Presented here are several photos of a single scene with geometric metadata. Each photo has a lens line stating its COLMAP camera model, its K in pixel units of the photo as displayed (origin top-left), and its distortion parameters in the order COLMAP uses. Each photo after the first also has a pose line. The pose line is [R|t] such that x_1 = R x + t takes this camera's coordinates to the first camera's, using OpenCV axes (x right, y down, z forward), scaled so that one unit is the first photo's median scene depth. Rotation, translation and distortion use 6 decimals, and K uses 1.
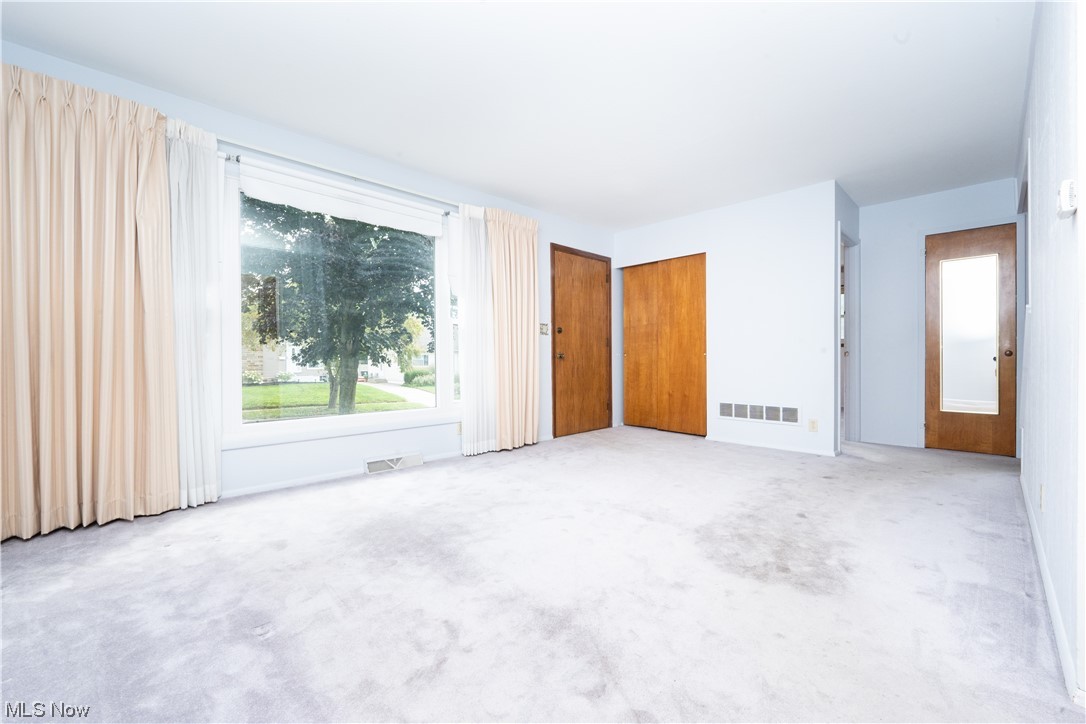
lens RADIAL K [[439.6, 0, 543.0], [0, 439.6, 362.0], [0, 0, 1]] dist [-0.001345, -0.000051]
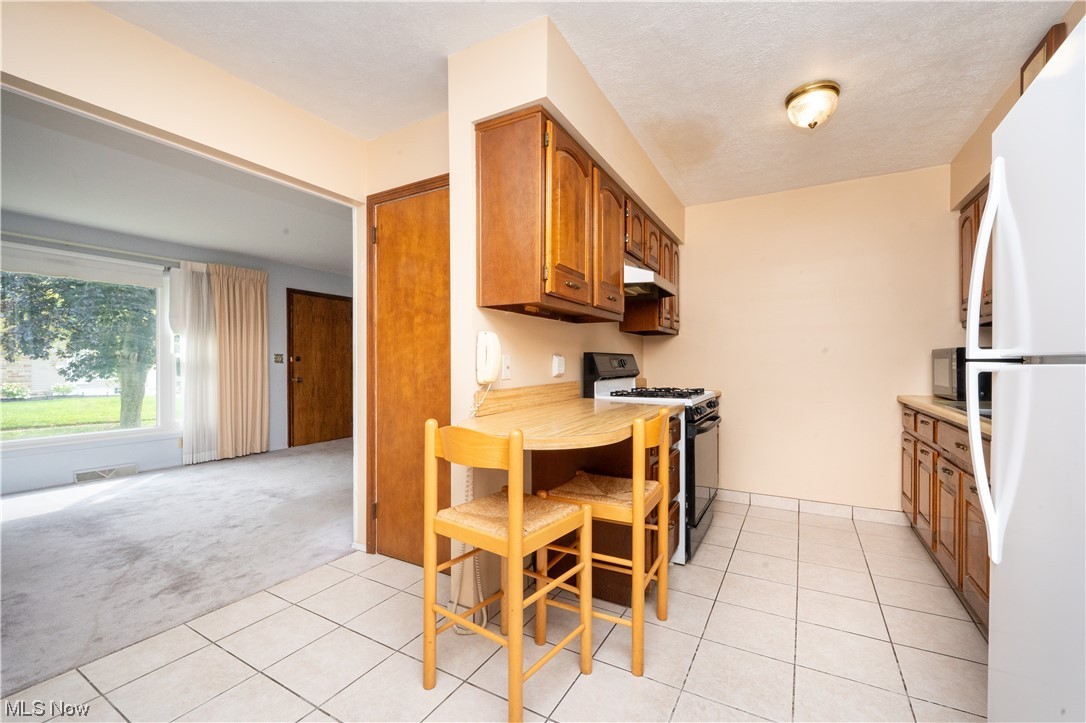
lens RADIAL K [[448.9, 0, 546.6], [0, 448.9, 363.5], [0, 0, 1]] dist [-0.010819, -0.000250]
pose [[0.961596, 0.003719, 0.274444, 0.360138], [-0.001199, 0.999956, -0.009348, -0.047924], [-0.274466, 0.008660, 0.961558, -0.383101]]
